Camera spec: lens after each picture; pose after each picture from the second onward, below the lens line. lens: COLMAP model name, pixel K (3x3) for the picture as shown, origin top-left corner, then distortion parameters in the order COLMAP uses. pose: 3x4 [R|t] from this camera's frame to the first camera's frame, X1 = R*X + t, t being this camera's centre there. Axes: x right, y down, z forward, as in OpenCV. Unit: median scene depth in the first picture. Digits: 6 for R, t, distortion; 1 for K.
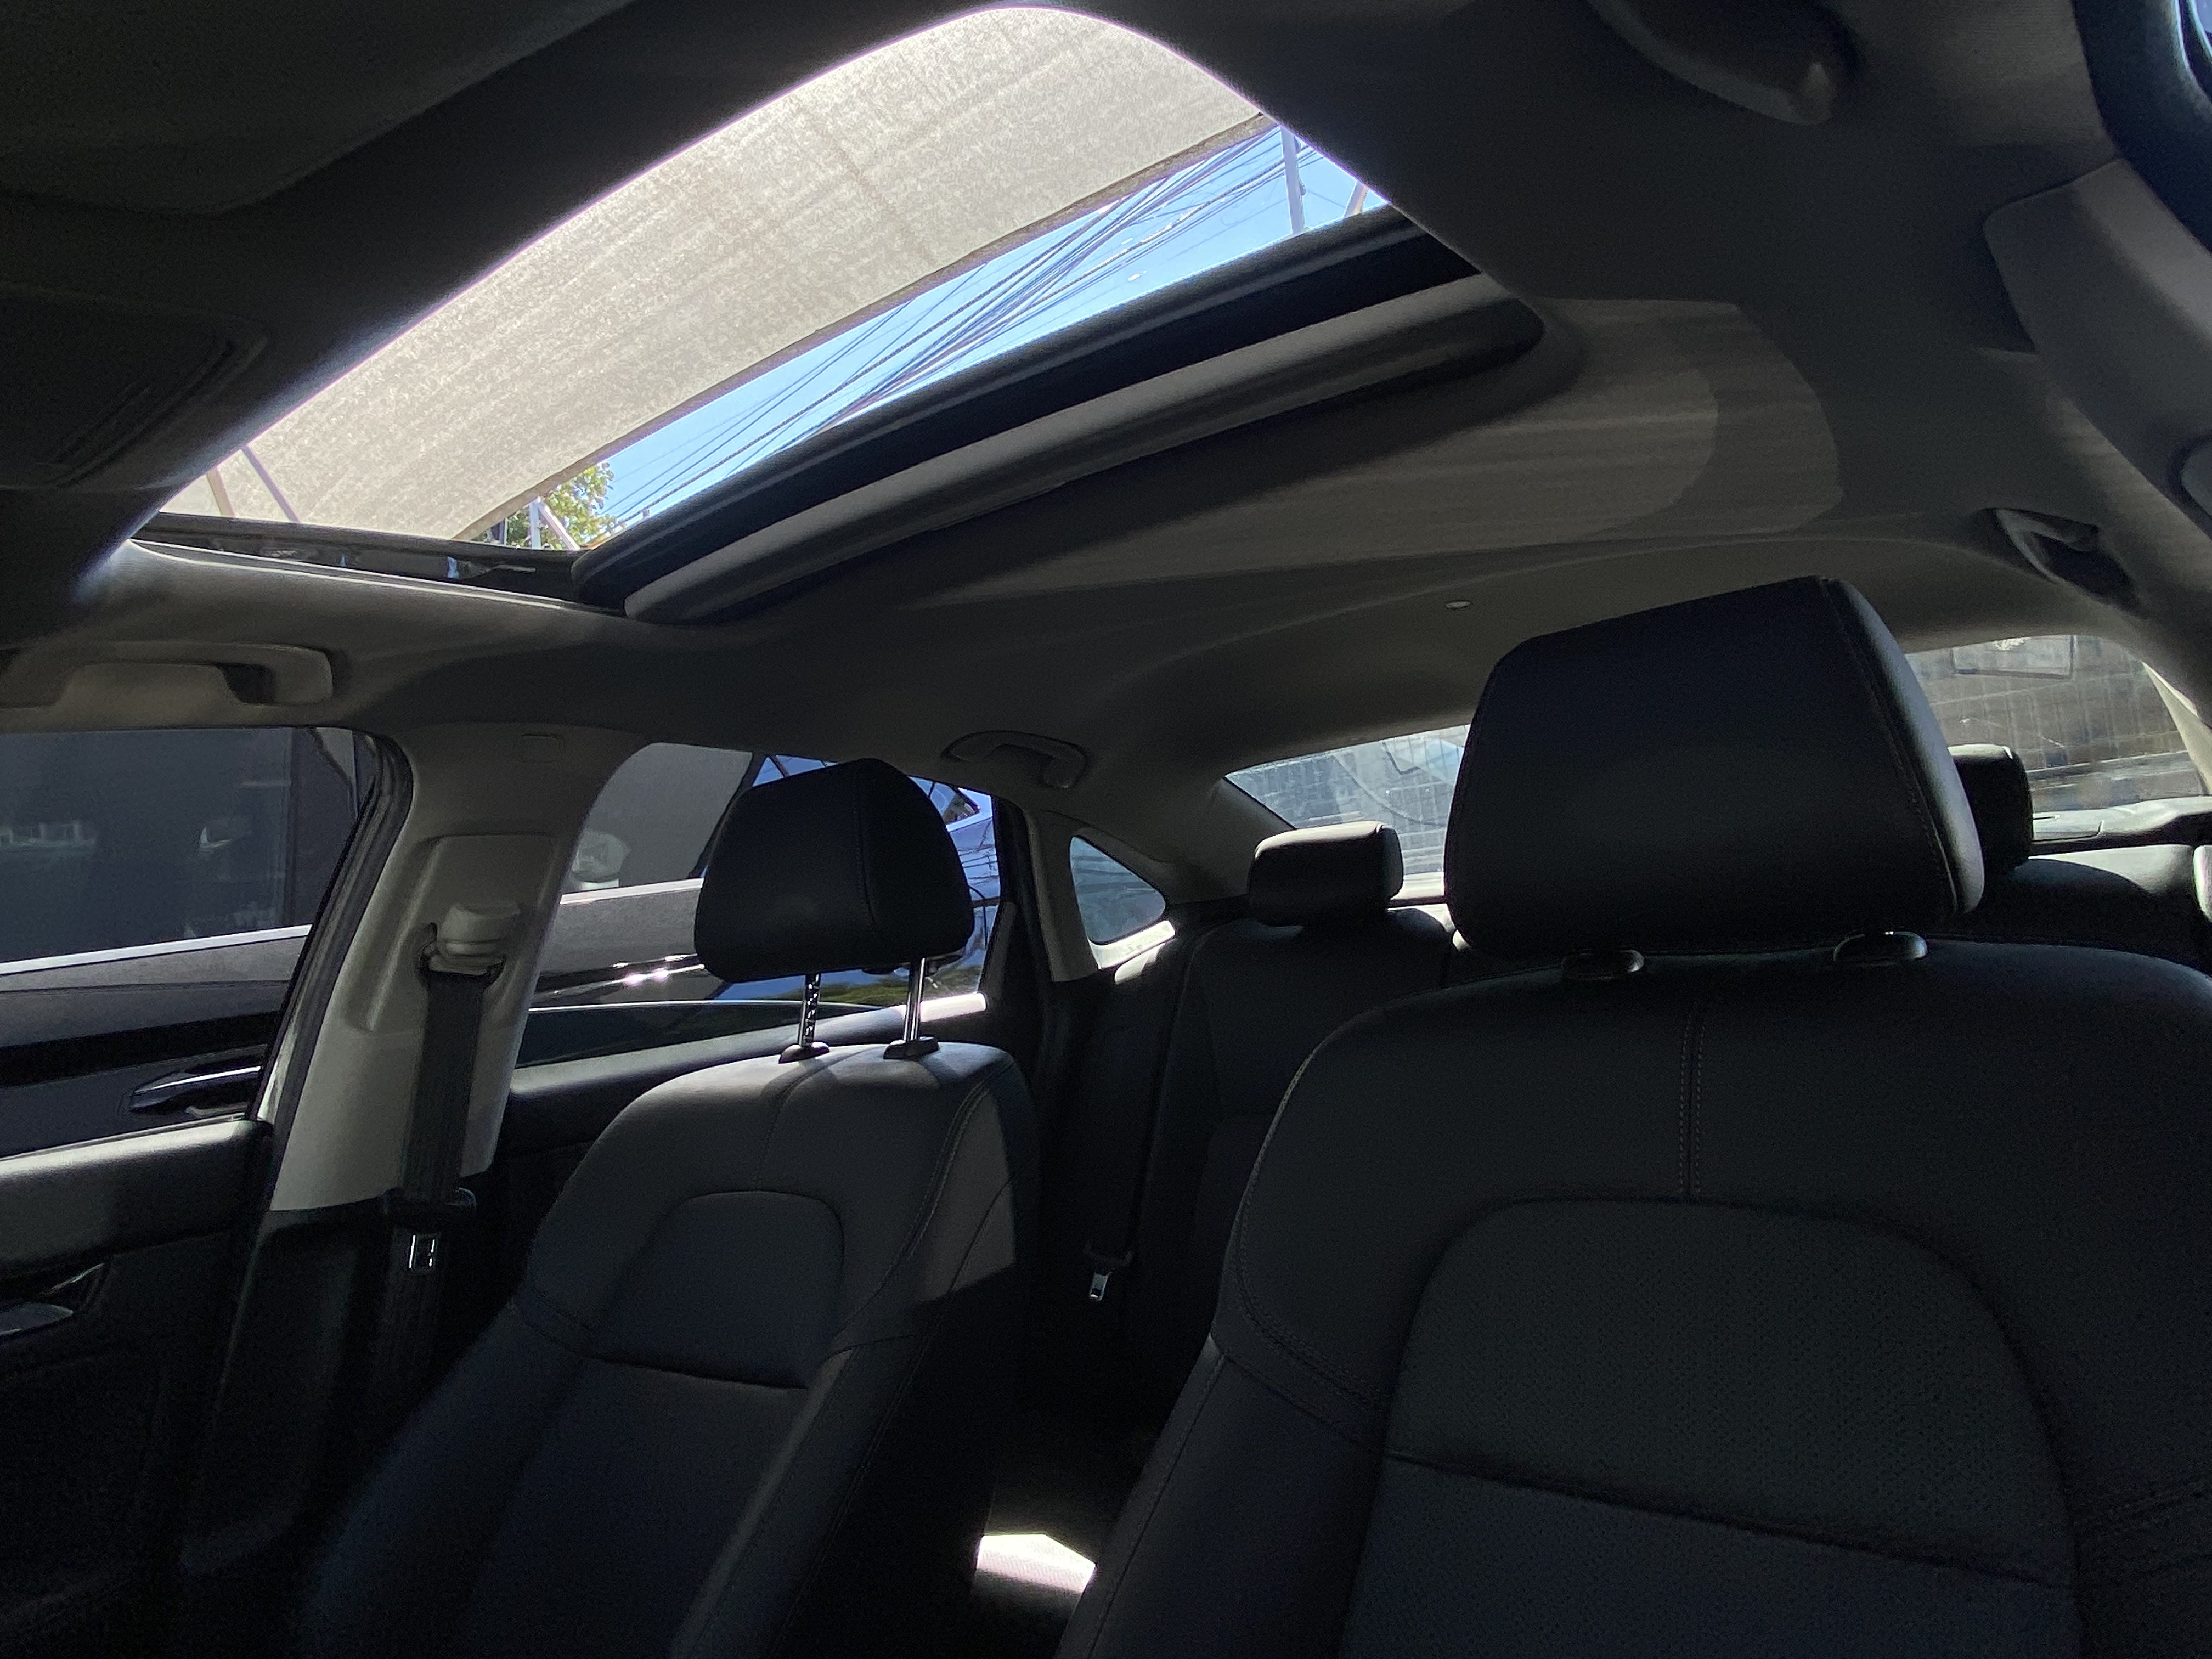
lens RADIAL K [[1319.6, 0, 1107.6], [0, 1319.6, 862.8], [0, 0, 1]] dist [0.002359, 0.000602]
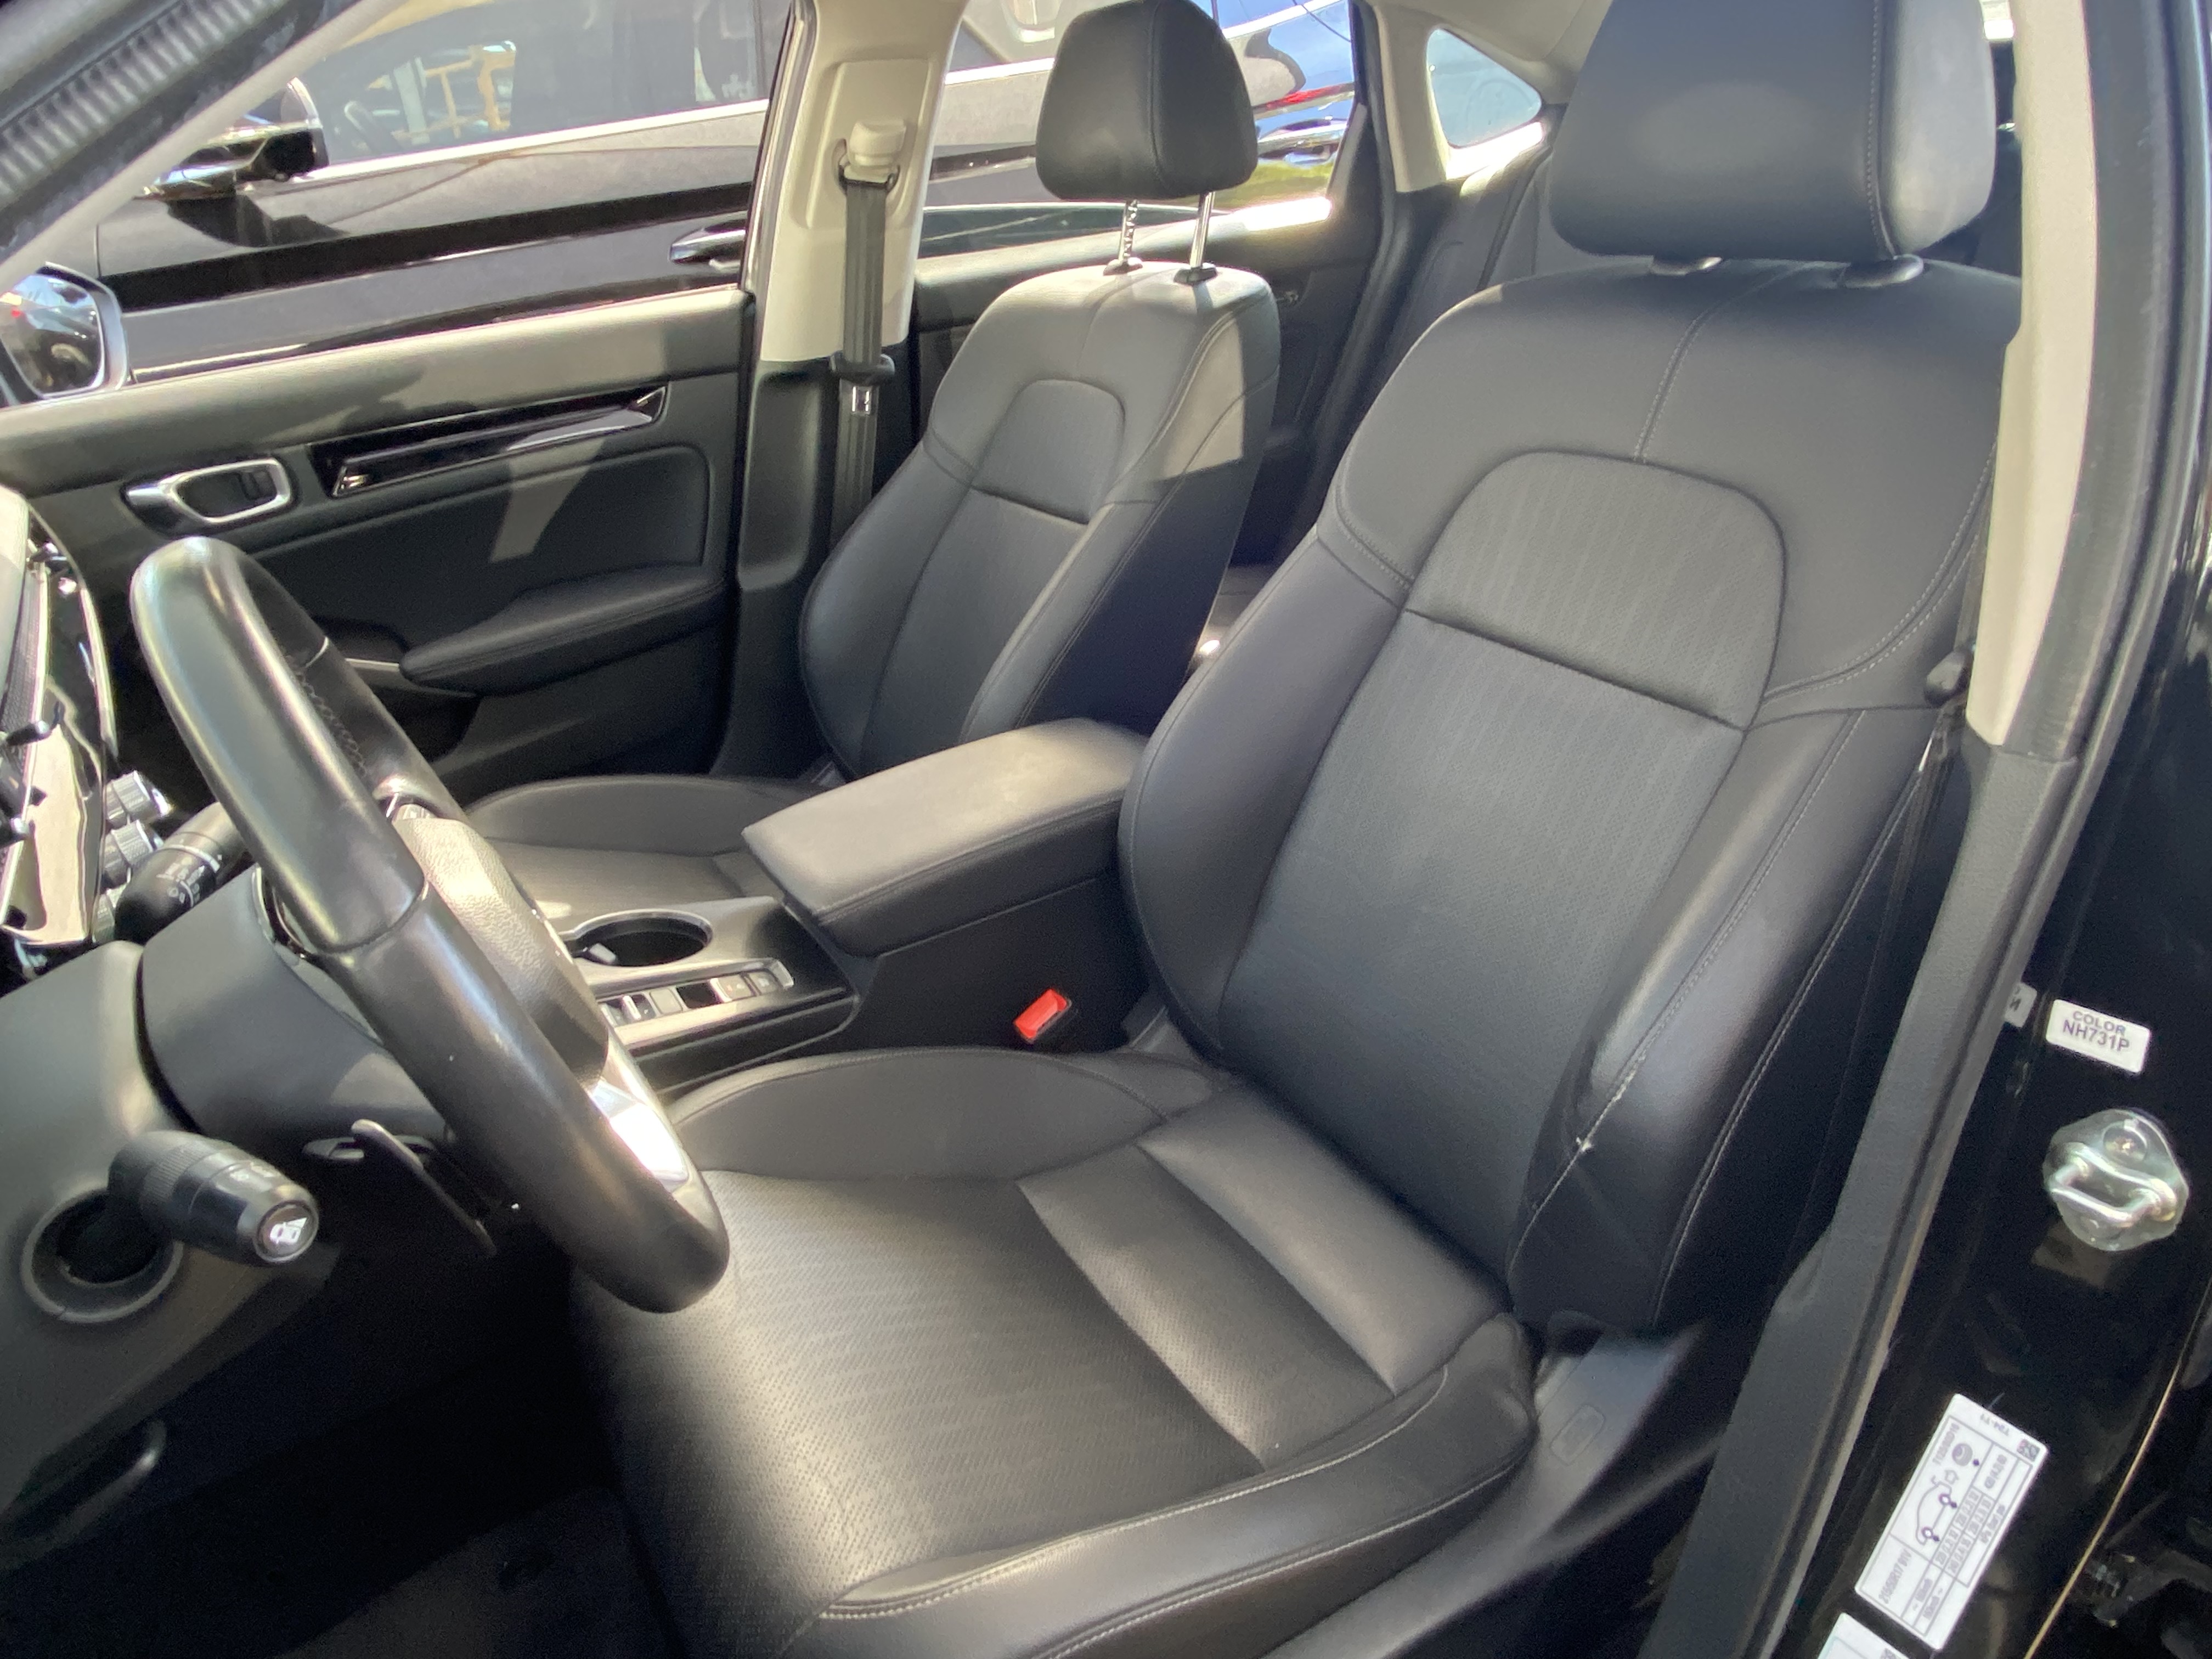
lens RADIAL K [[1319.6, 0, 1107.6], [0, 1319.6, 862.8], [0, 0, 1]] dist [0.002359, 0.000602]
pose [[0.944105, 0.197223, -0.264139, 0.203654], [-0.013278, 0.823383, 0.567331, -0.103936], [0.329378, -0.532112, 0.779979, -0.281953]]
